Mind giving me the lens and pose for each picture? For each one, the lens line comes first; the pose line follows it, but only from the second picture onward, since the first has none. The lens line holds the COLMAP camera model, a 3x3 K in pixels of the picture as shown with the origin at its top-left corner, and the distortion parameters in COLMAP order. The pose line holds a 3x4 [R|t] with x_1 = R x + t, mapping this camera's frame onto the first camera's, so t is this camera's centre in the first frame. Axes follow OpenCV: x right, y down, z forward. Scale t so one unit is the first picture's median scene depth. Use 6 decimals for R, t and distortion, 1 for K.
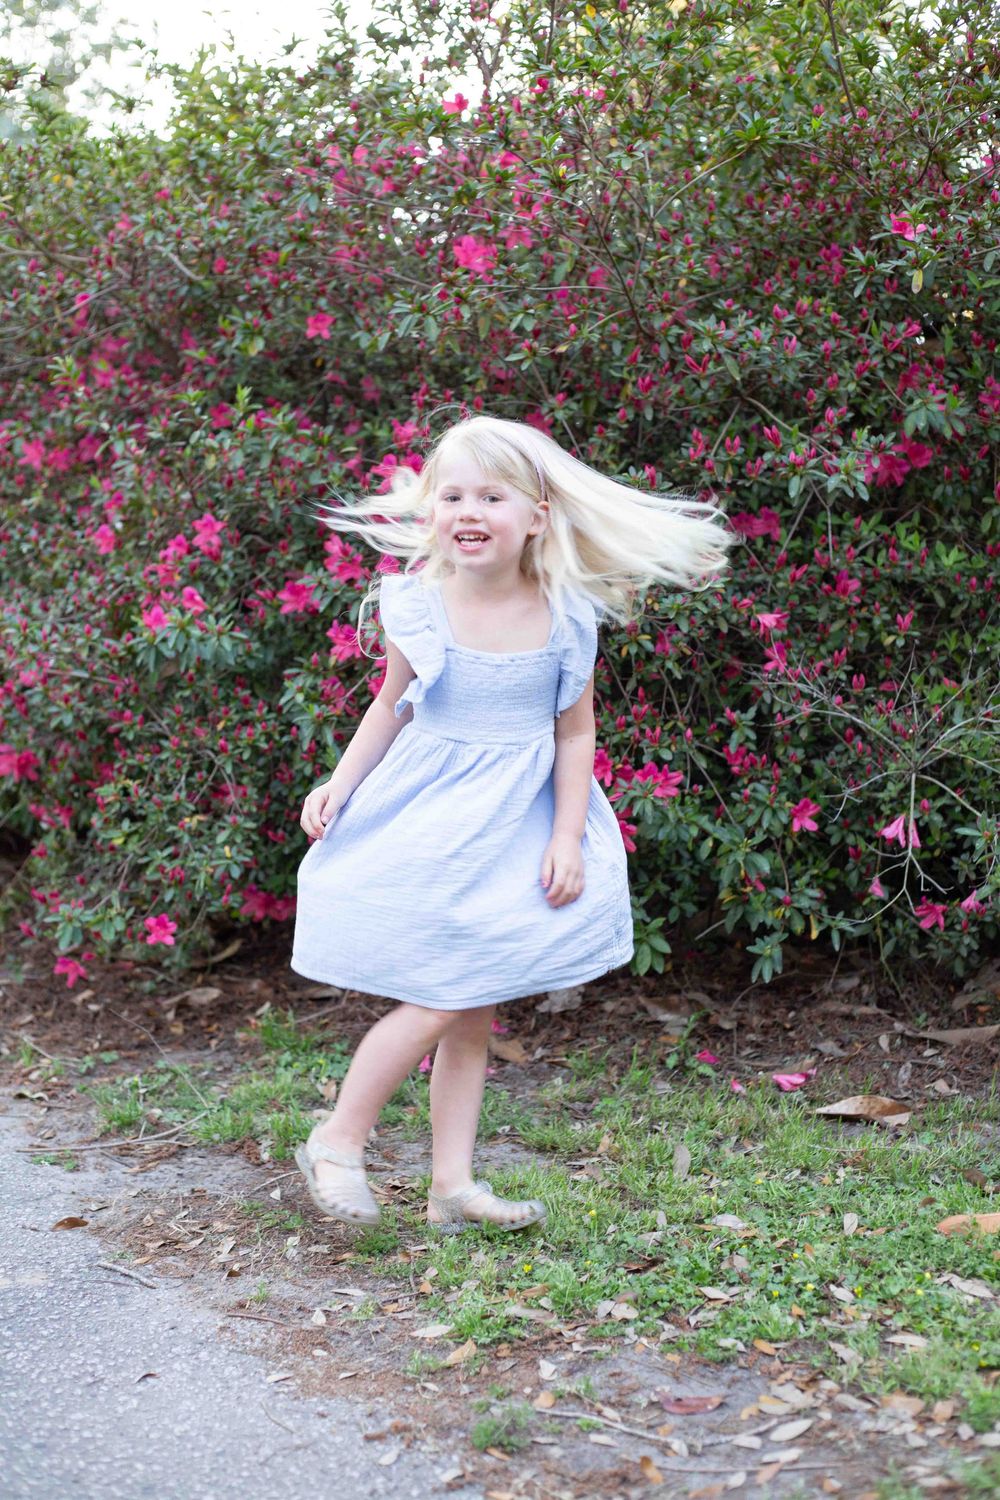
lens RADIAL K [[2058.4, 0, 497.5], [0, 2058.4, 783.2], [0, 0, 1]] dist [0.017425, -0.038918]
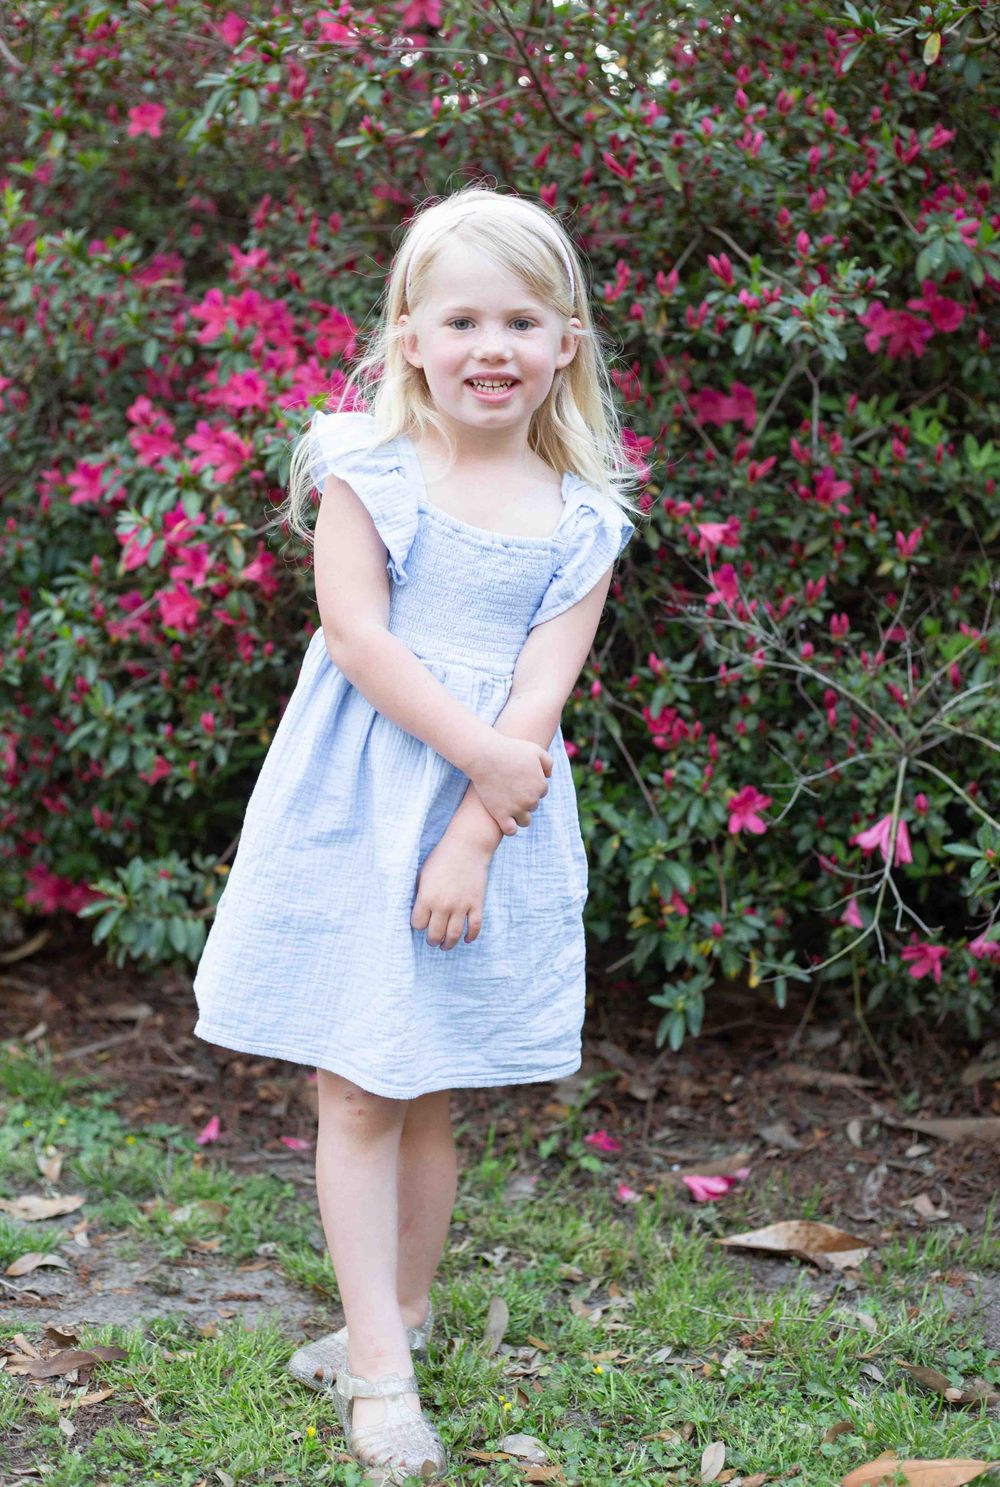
lens RADIAL K [[2146.9, 0, 491.9], [0, 2146.9, 743.9], [0, 0, 1]] dist [-0.041799, 0.042602]
pose [[0.997424, 0.042778, -0.057586, 0.101179], [-0.042437, 0.999074, 0.007145, -0.008463], [0.057839, -0.004682, 0.998315, 0.257314]]
